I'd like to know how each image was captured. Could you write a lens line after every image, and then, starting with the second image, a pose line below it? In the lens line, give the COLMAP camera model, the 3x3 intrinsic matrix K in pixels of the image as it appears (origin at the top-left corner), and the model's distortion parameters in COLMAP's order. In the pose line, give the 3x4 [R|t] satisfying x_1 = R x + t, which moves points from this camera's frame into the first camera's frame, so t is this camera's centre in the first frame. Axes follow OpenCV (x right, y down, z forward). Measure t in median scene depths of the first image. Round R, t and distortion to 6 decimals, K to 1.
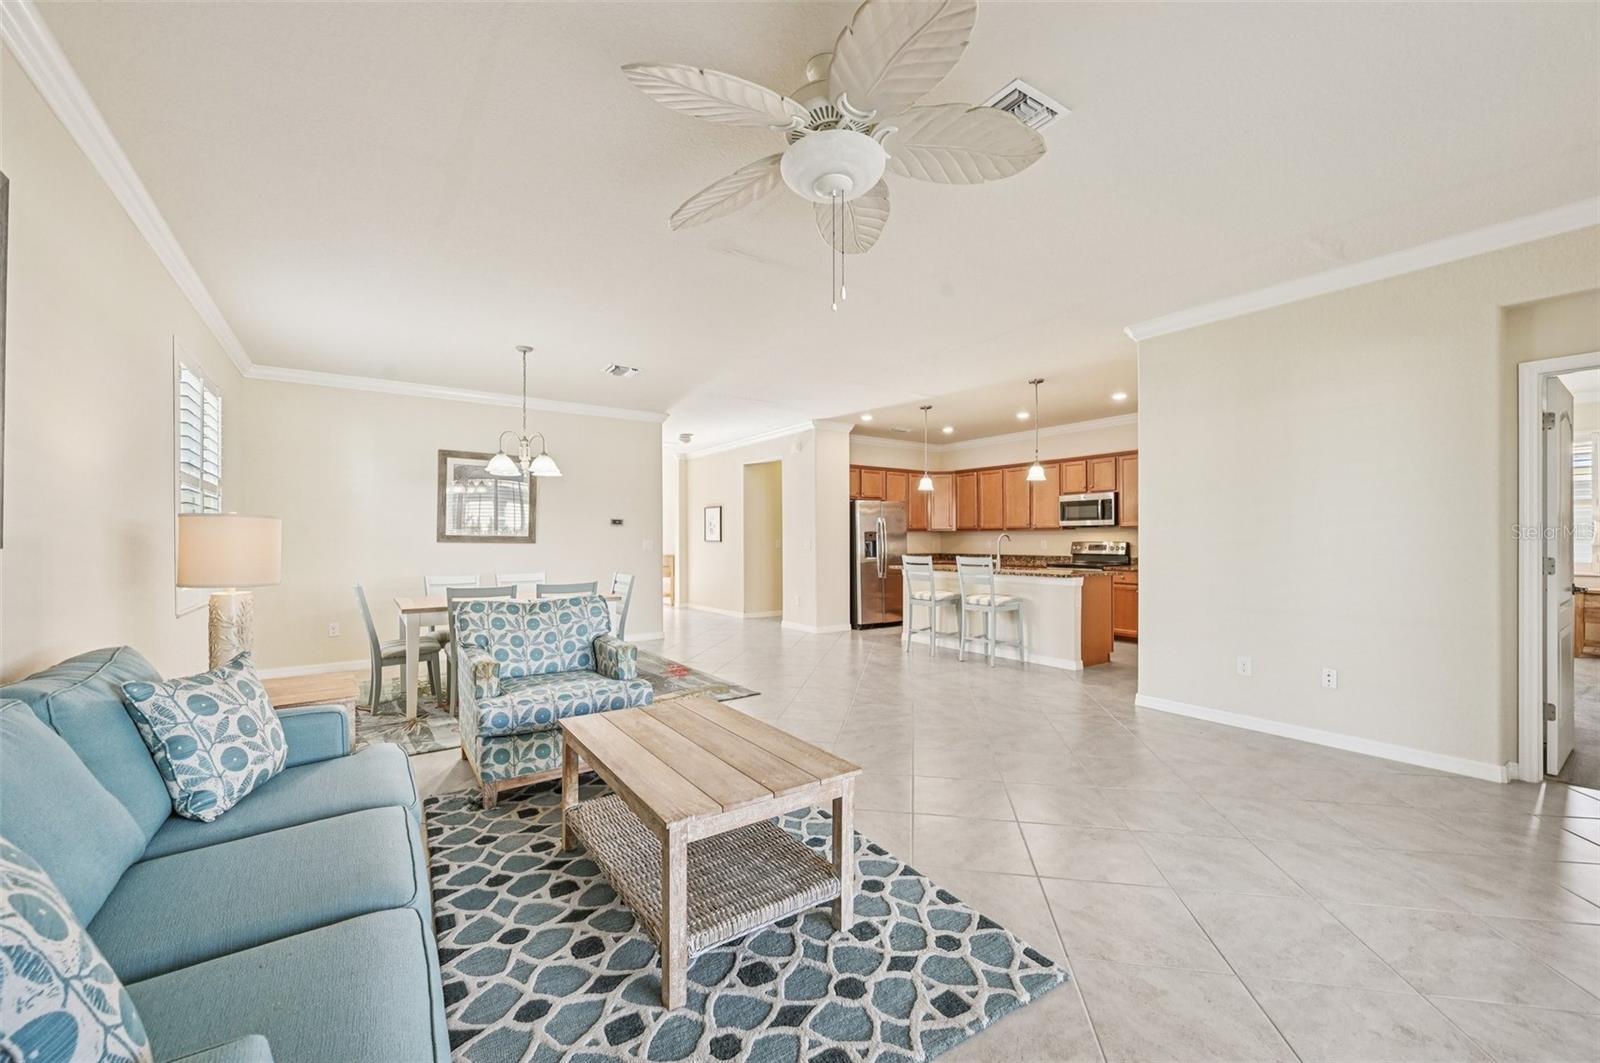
lens RADIAL K [[631.2, 0, 812.7], [0, 631.2, 535.8], [0, 0, 1]] dist [0.000934, 0.000686]
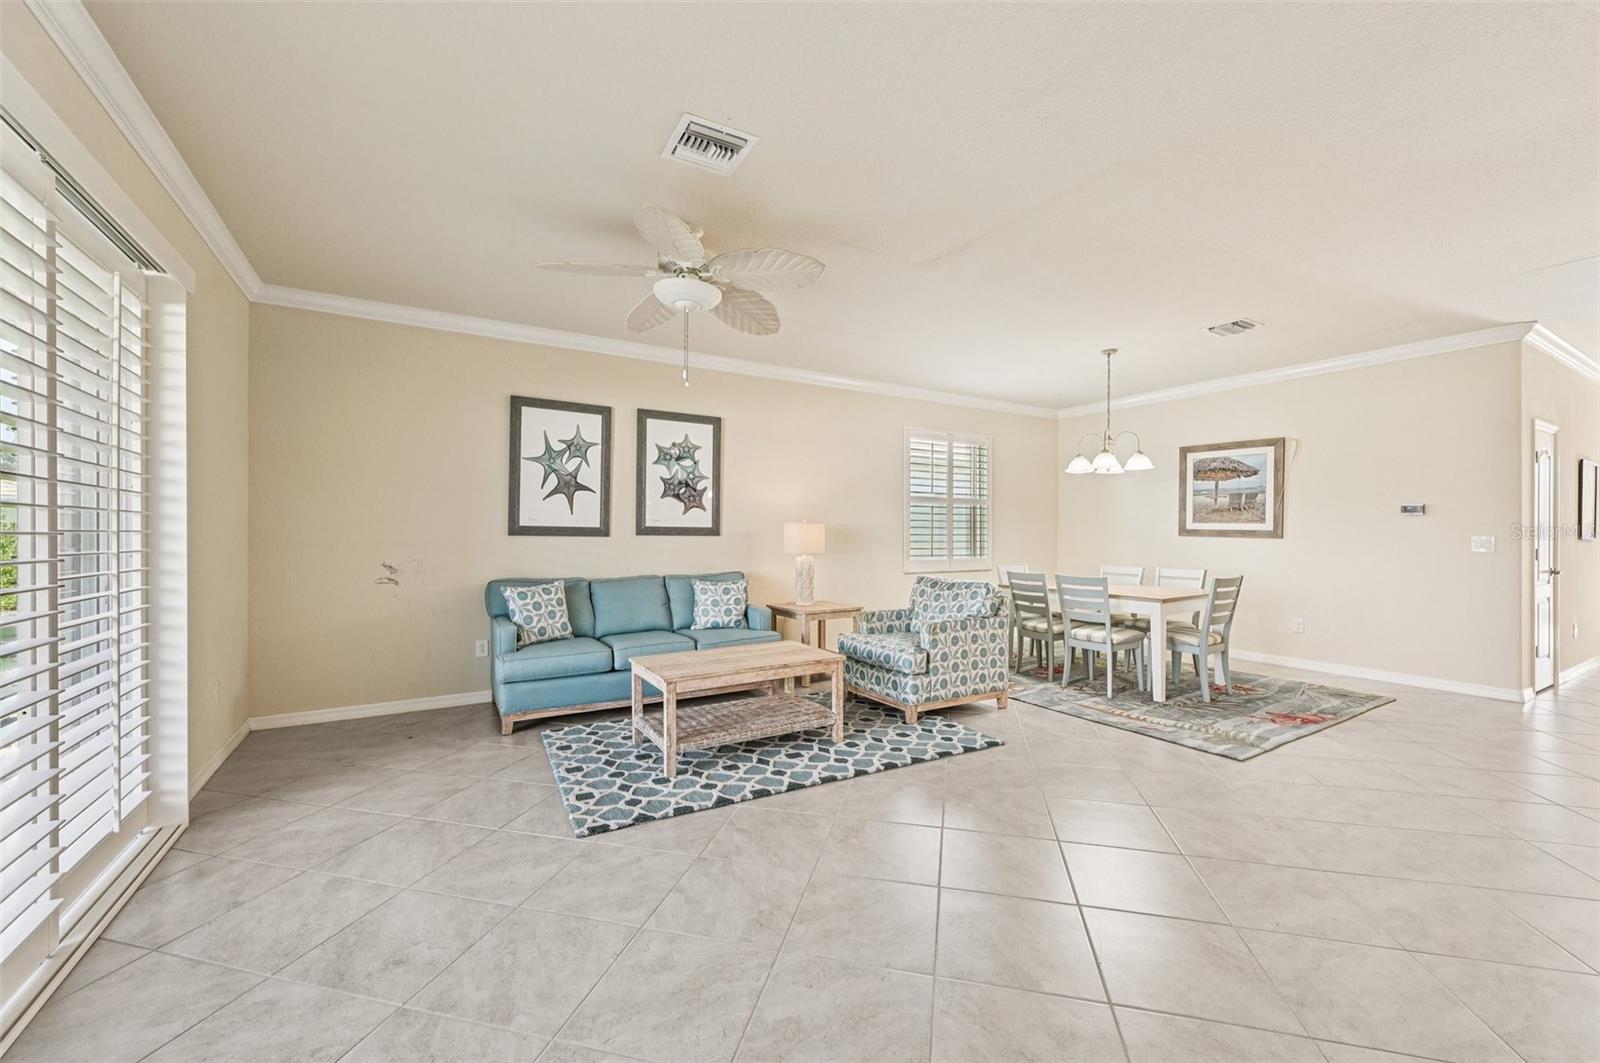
lens RADIAL K [[631.2, 0, 792.4], [0, 631.2, 530.7], [0, 0, 1]] dist [0.000934, 0.000686]
pose [[-0.086345, 0.000364, -0.996265, 1.694275], [0.003238, 0.999995, 0.000085, -0.003420], [0.996260, -0.003218, -0.086346, 1.519726]]
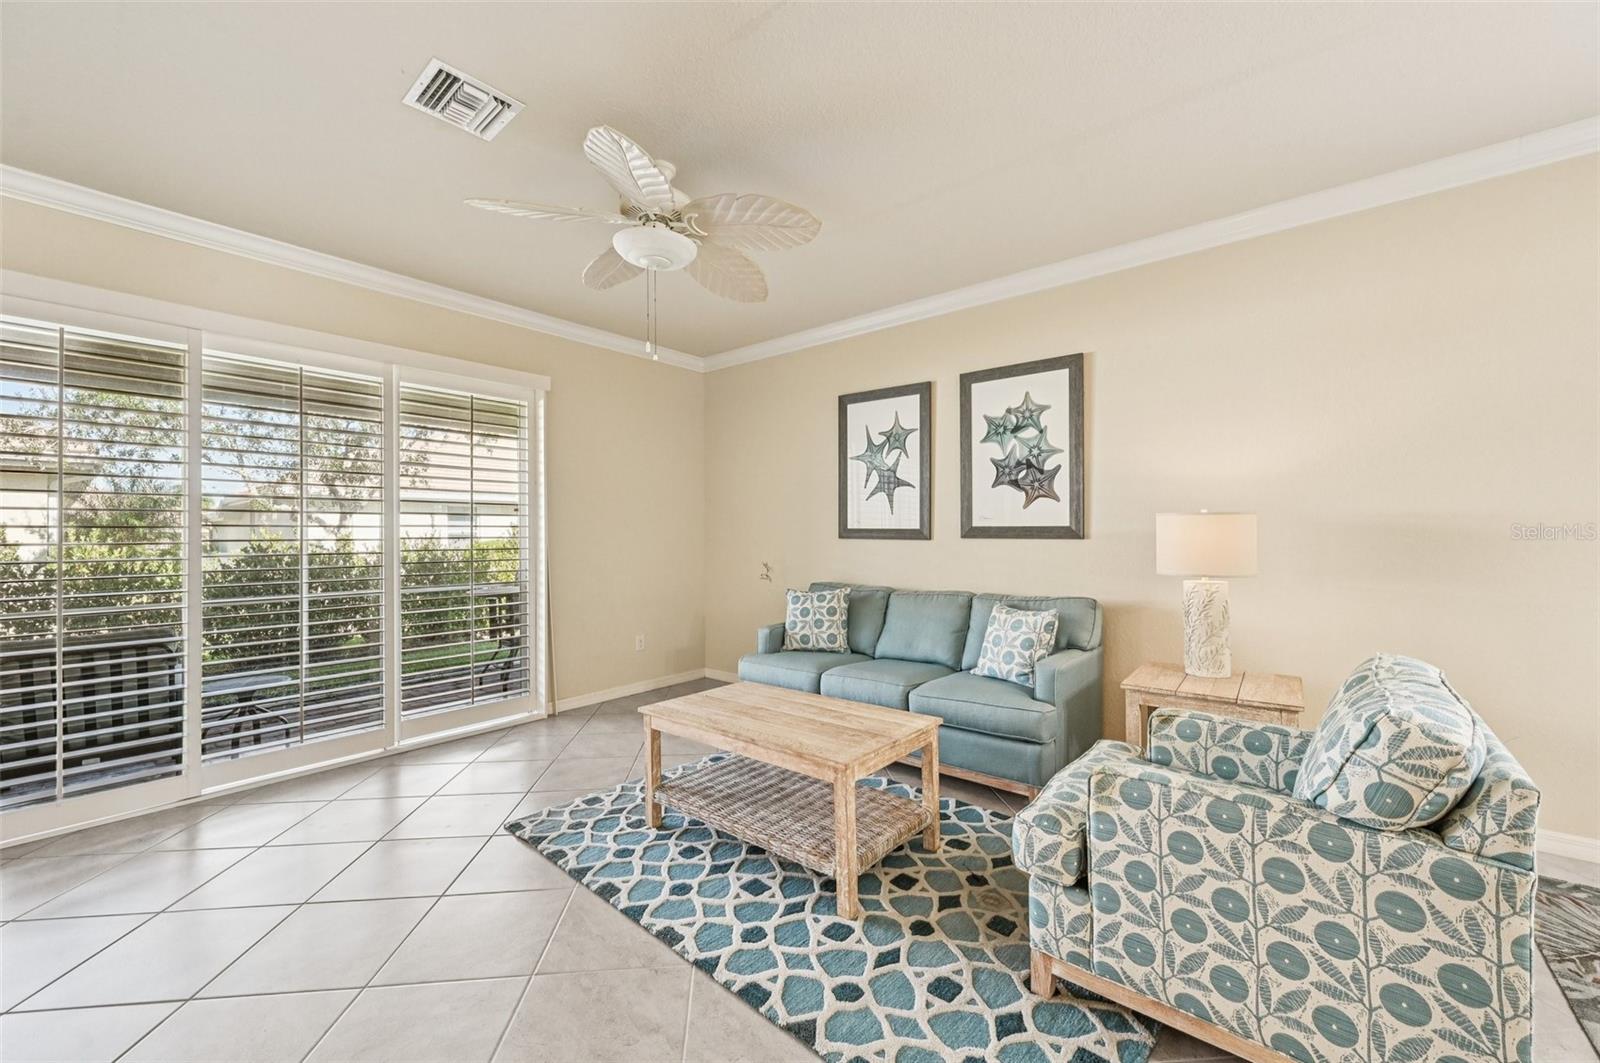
lens RADIAL K [[631.2, 0, 805.6], [0, 631.2, 532.0], [0, 0, 1]] dist [0.000934, 0.000686]
pose [[-0.966305, 0.008524, -0.257257, 0.079807], [0.011087, 0.999902, -0.008513, 0.005229], [0.257159, -0.011079, -0.966306, 2.517322]]
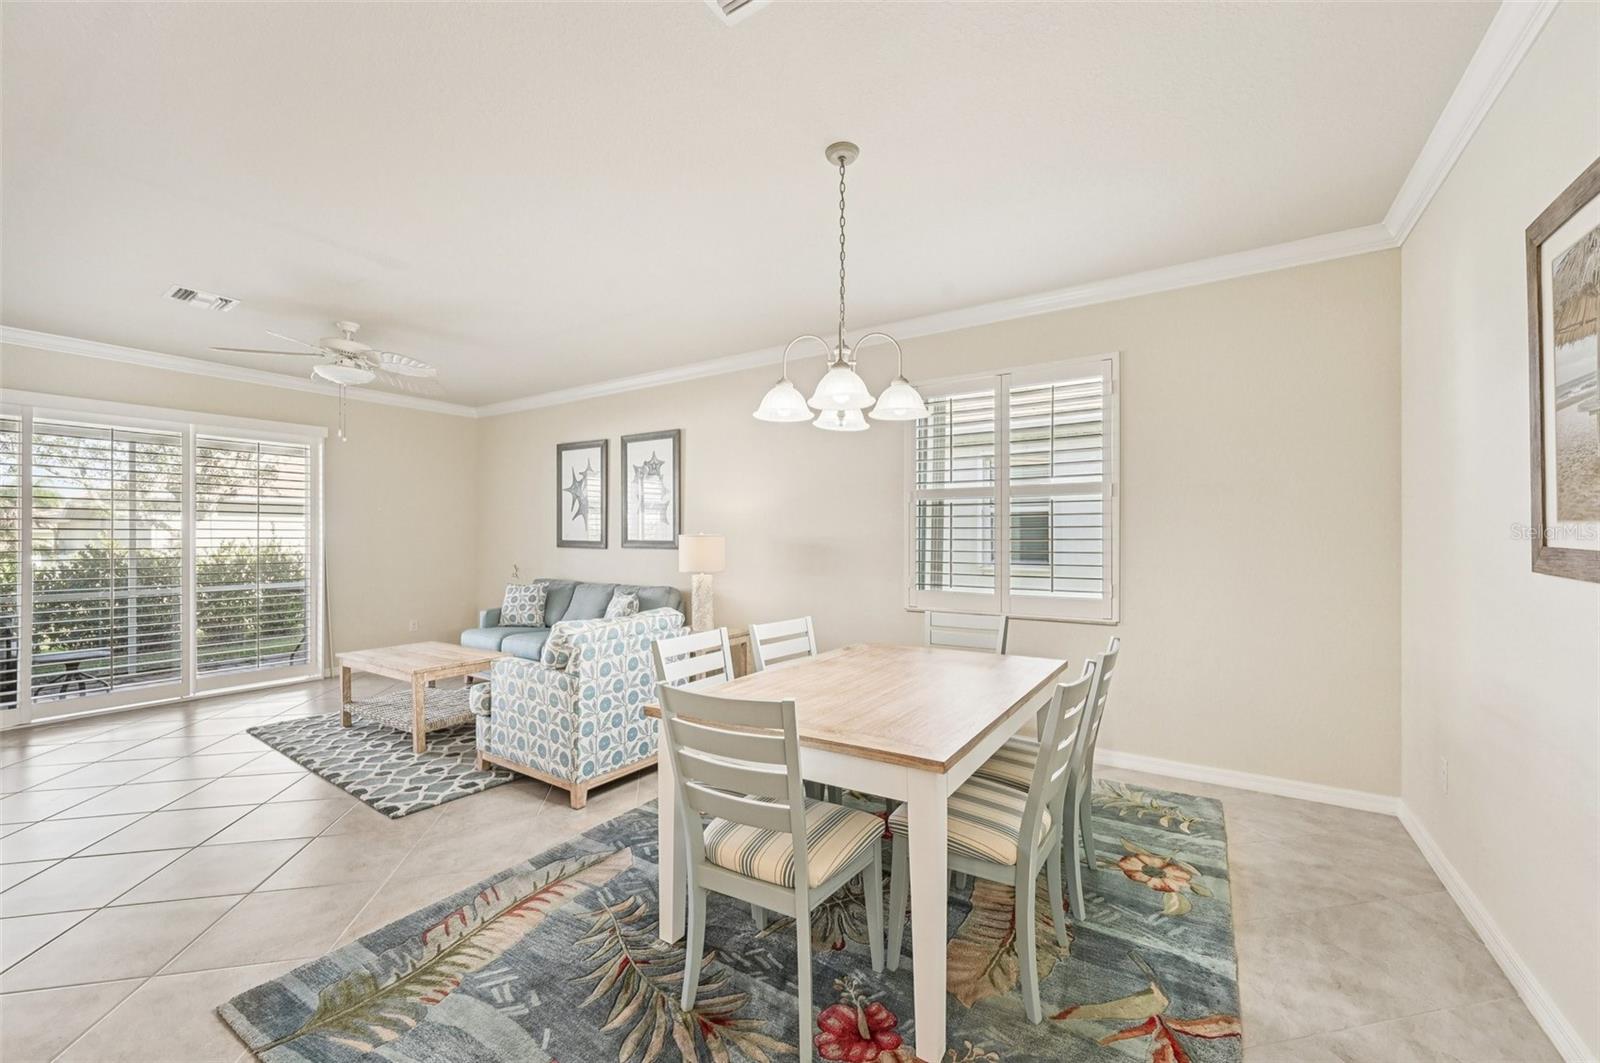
lens RADIAL K [[631.2, 0, 804.5], [0, 631.2, 536.5], [0, 0, 1]] dist [0.000934, 0.000686]
pose [[-0.931915, 0.003387, -0.362660, -0.678137], [0.005485, 0.999974, -0.004755, -0.022832], [0.362634, -0.006421, -0.931909, 3.815089]]
